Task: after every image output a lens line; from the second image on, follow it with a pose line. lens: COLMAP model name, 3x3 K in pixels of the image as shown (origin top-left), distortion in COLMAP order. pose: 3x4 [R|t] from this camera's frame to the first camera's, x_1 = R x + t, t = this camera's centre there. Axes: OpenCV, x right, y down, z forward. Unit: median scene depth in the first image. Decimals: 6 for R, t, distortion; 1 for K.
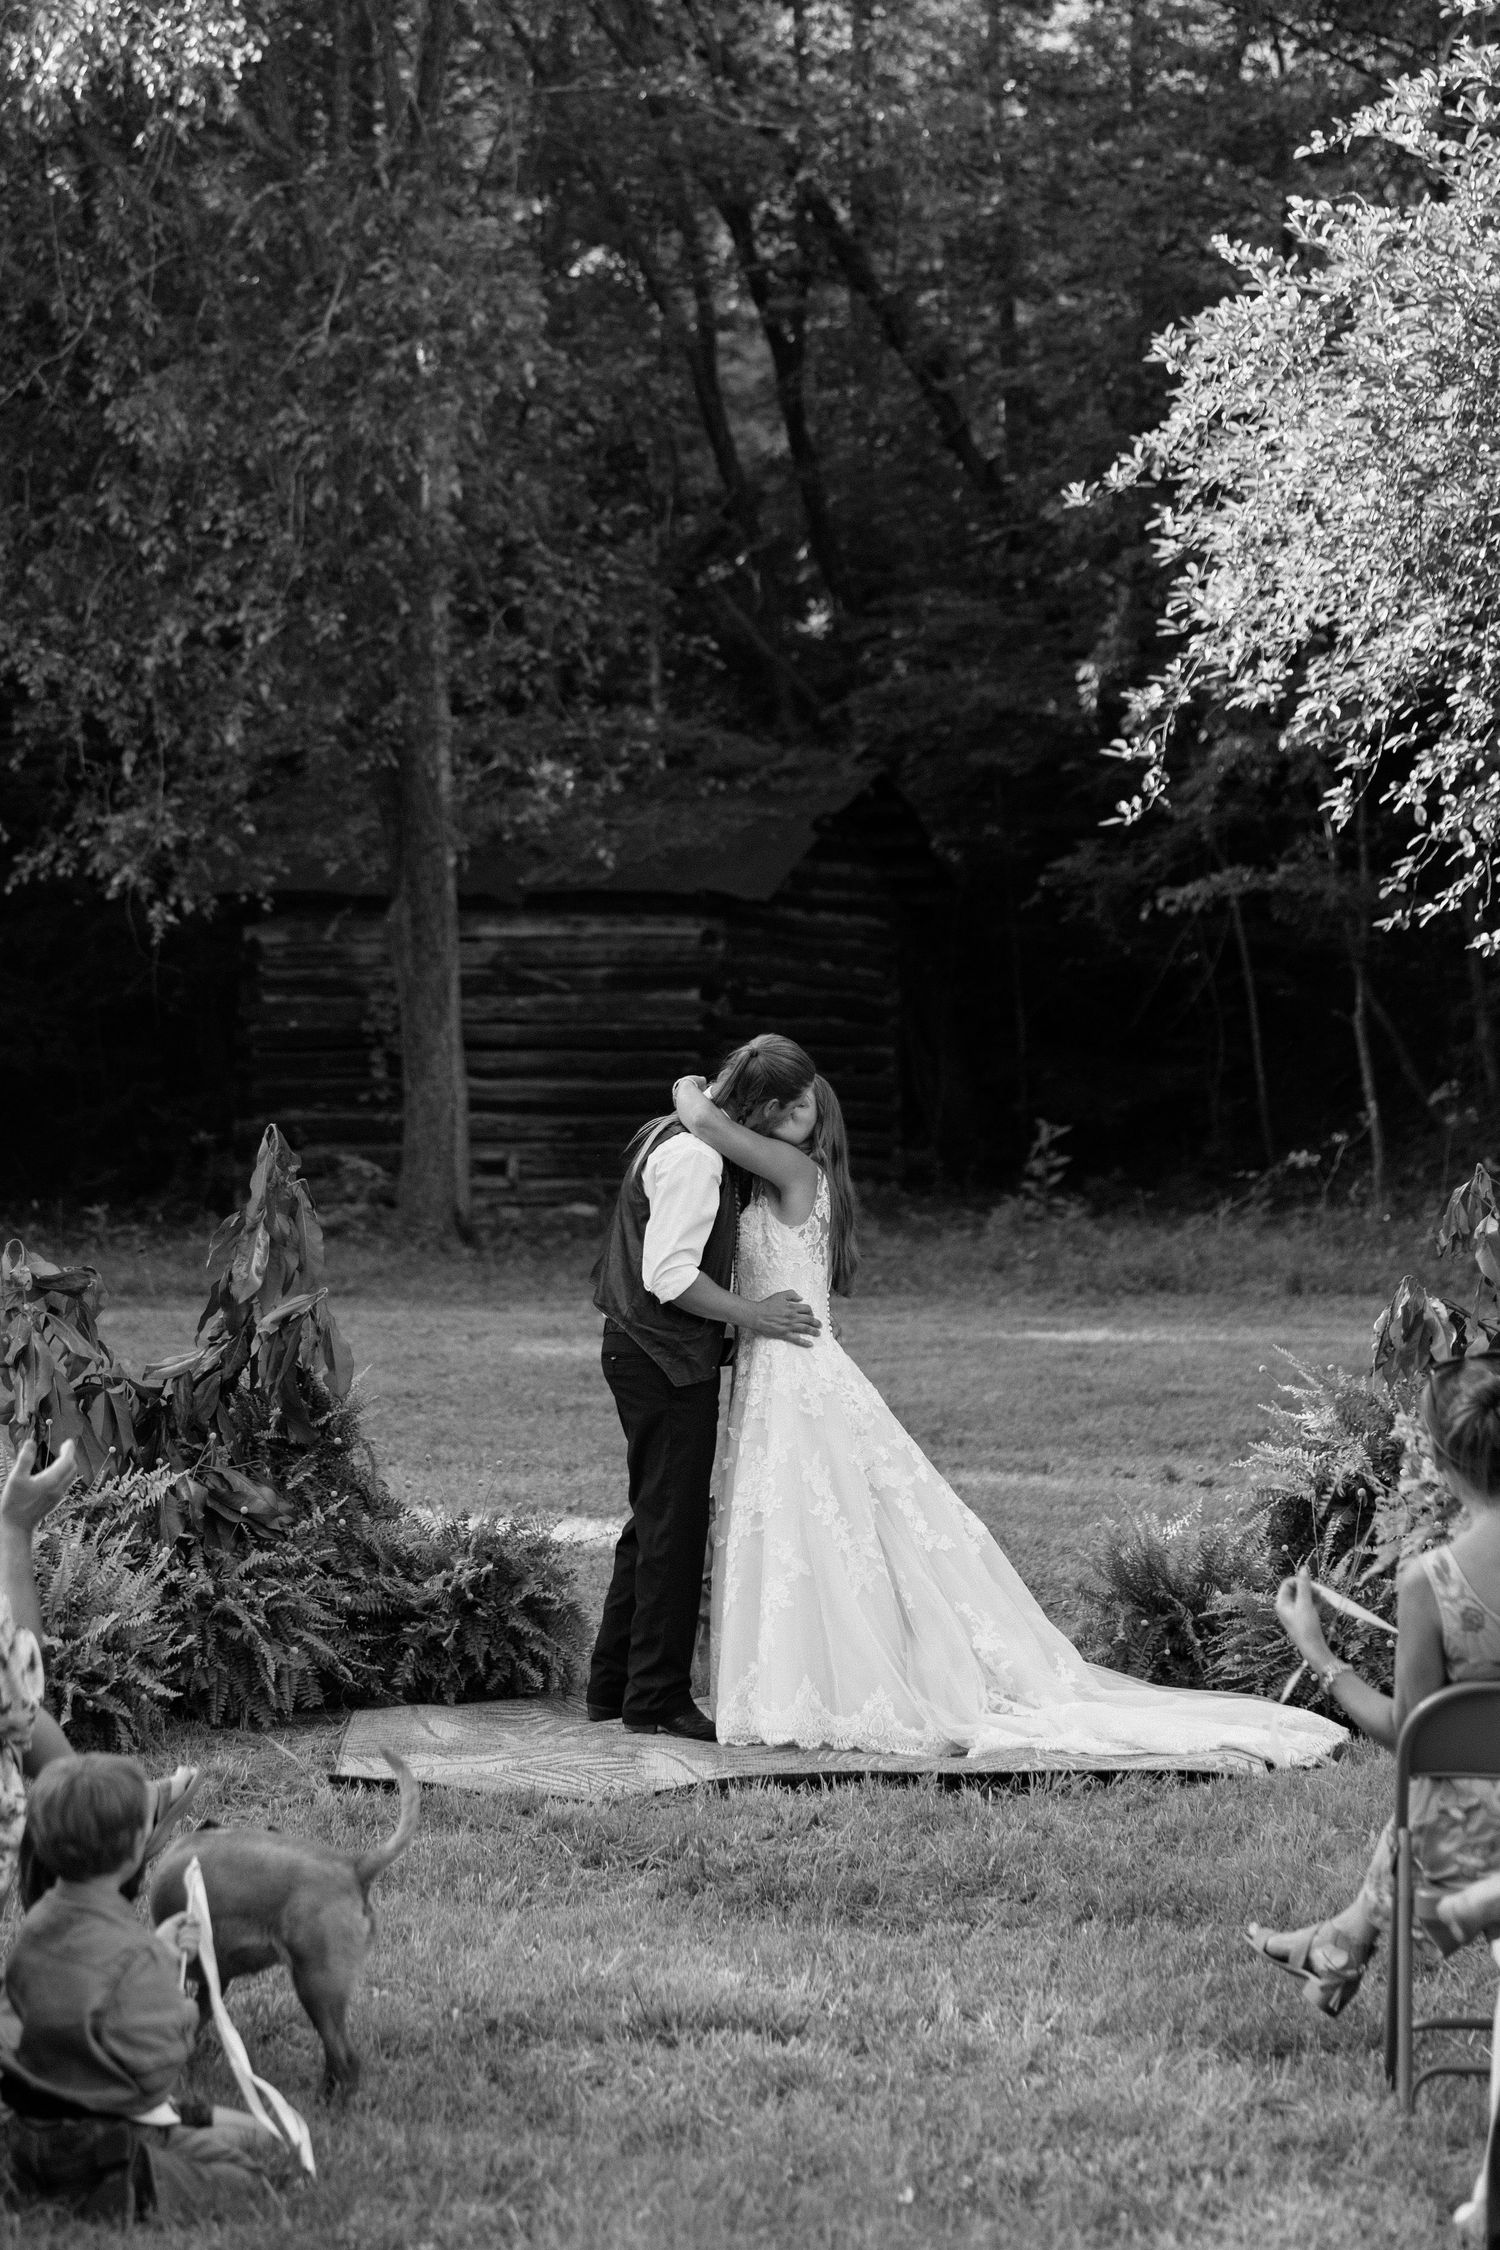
lens RADIAL K [[5736.0, 0, 708.2], [0, 5736.0, 807.2], [0, 0, 1]] dist [0.008733, 0.228323]
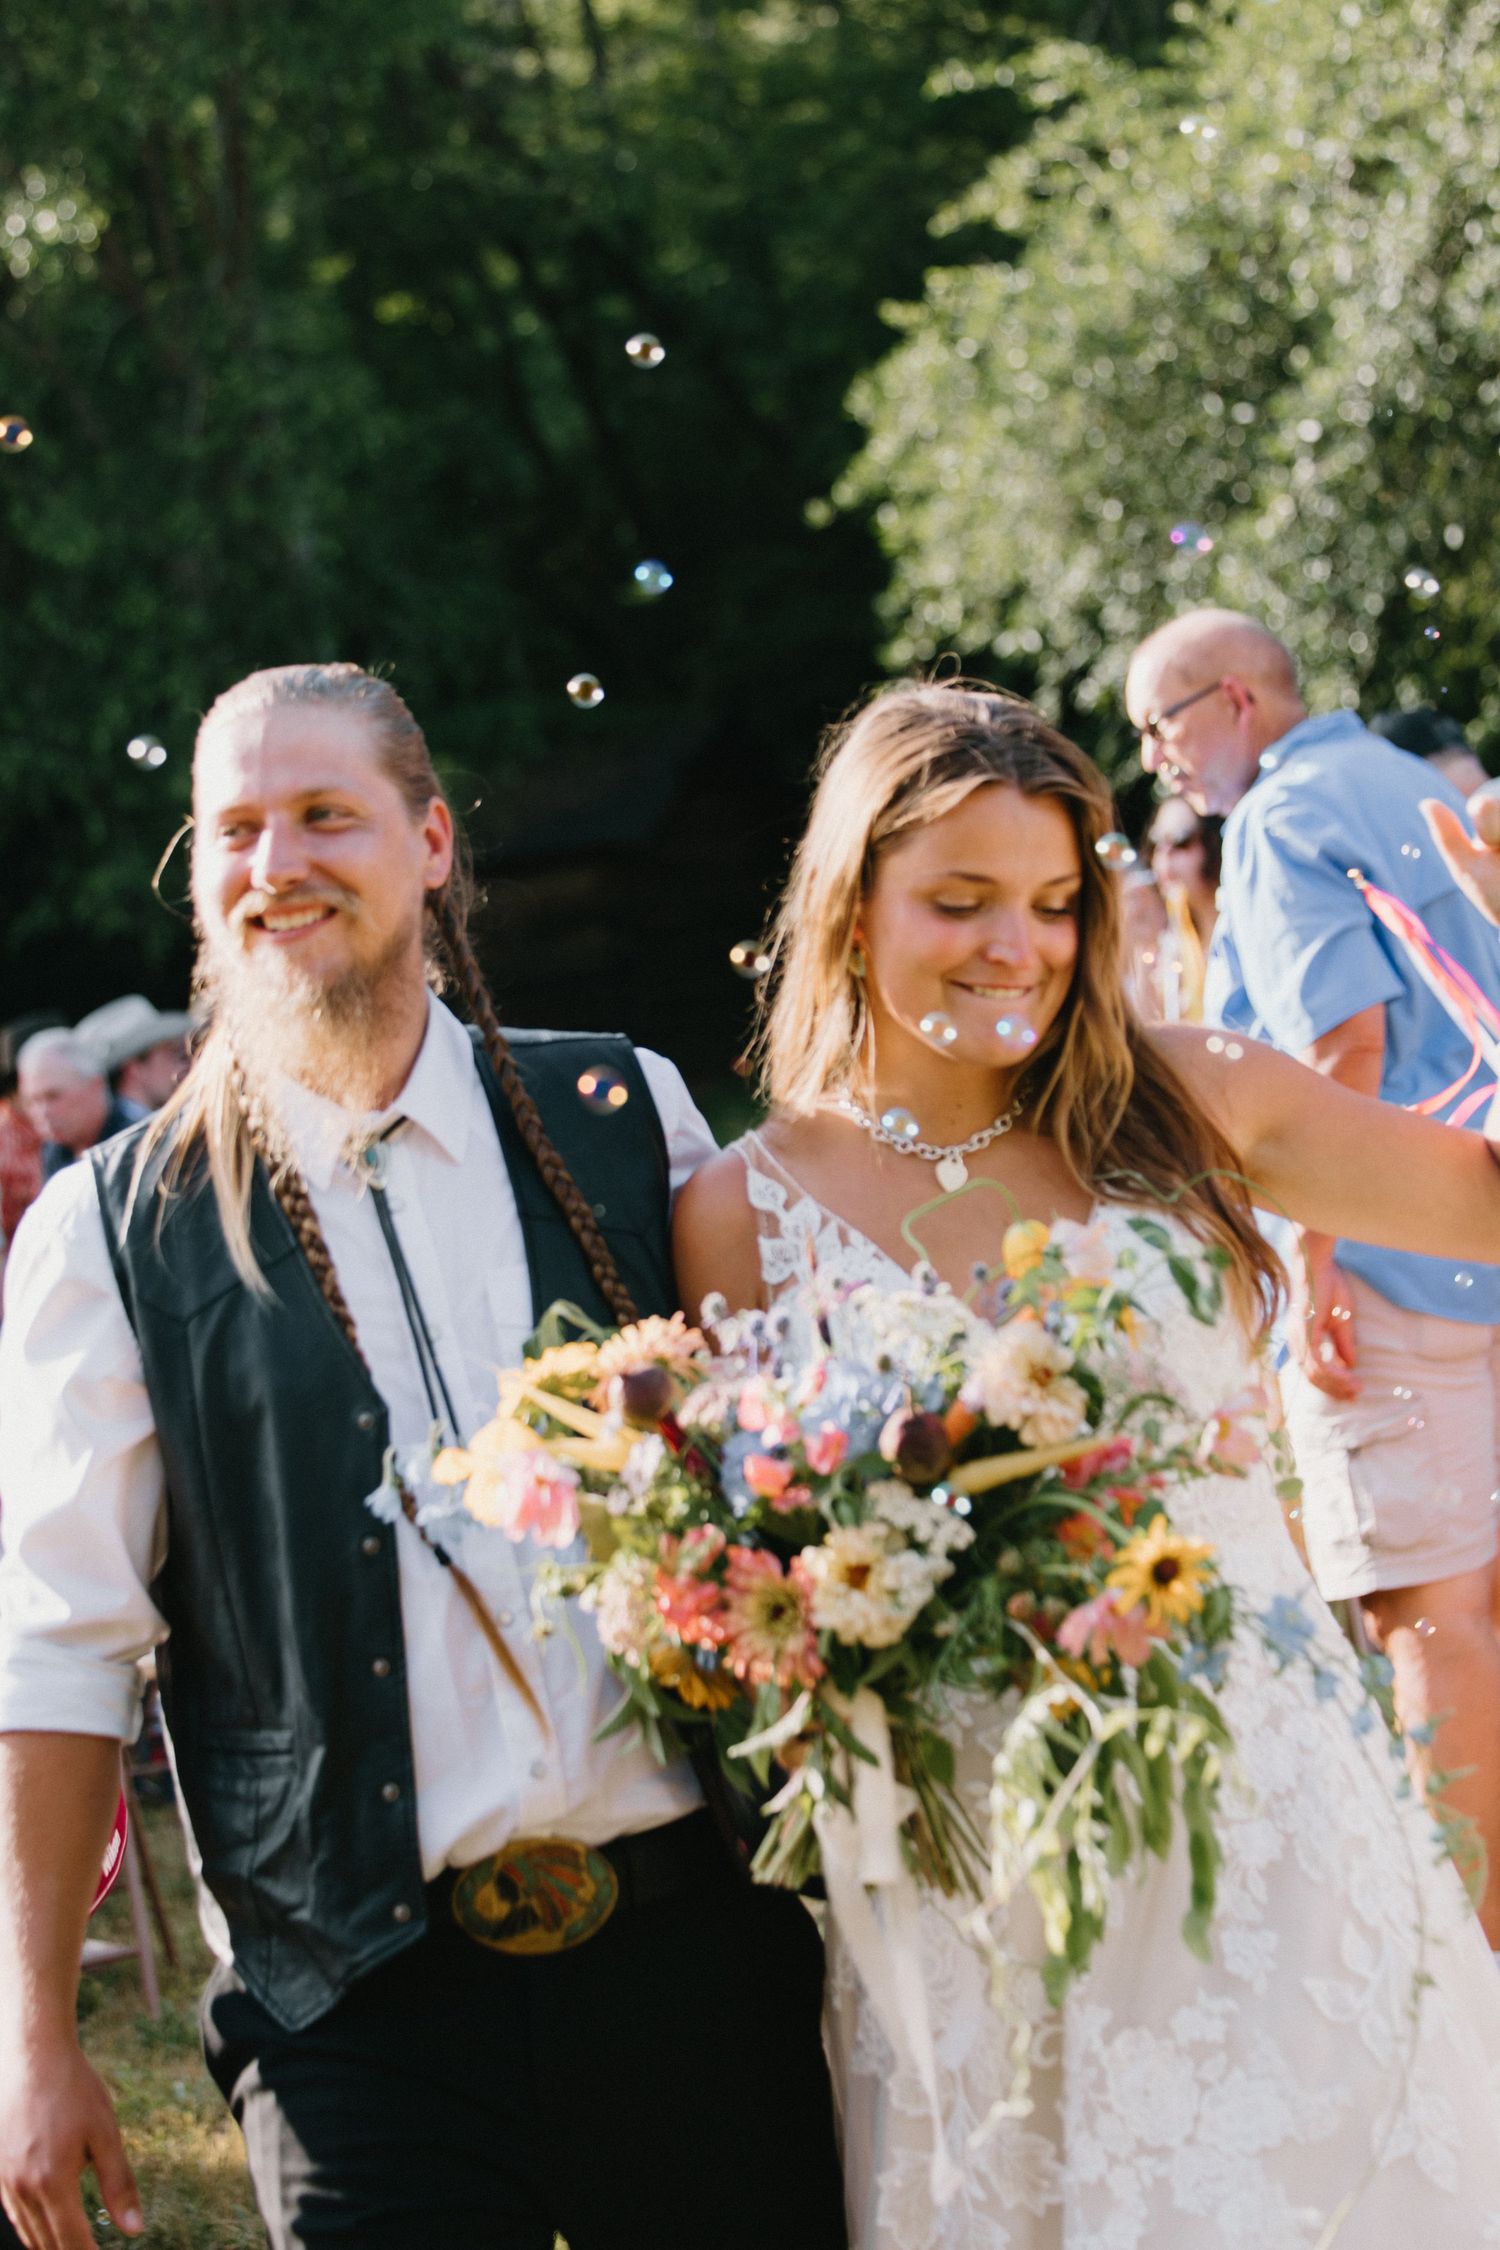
lens RADIAL K [[5589.4, 0, 750.0], [0, 5589.4, 1125.0], [0, 0, 1]] dist [-0.064793, -0.554633]
pose [[0.984501, -0.174466, 0.017891, 0.000694], [0.172831, 0.982458, 0.070046, -0.008287], [-0.029798, -0.065869, 0.997383, -0.318396]]
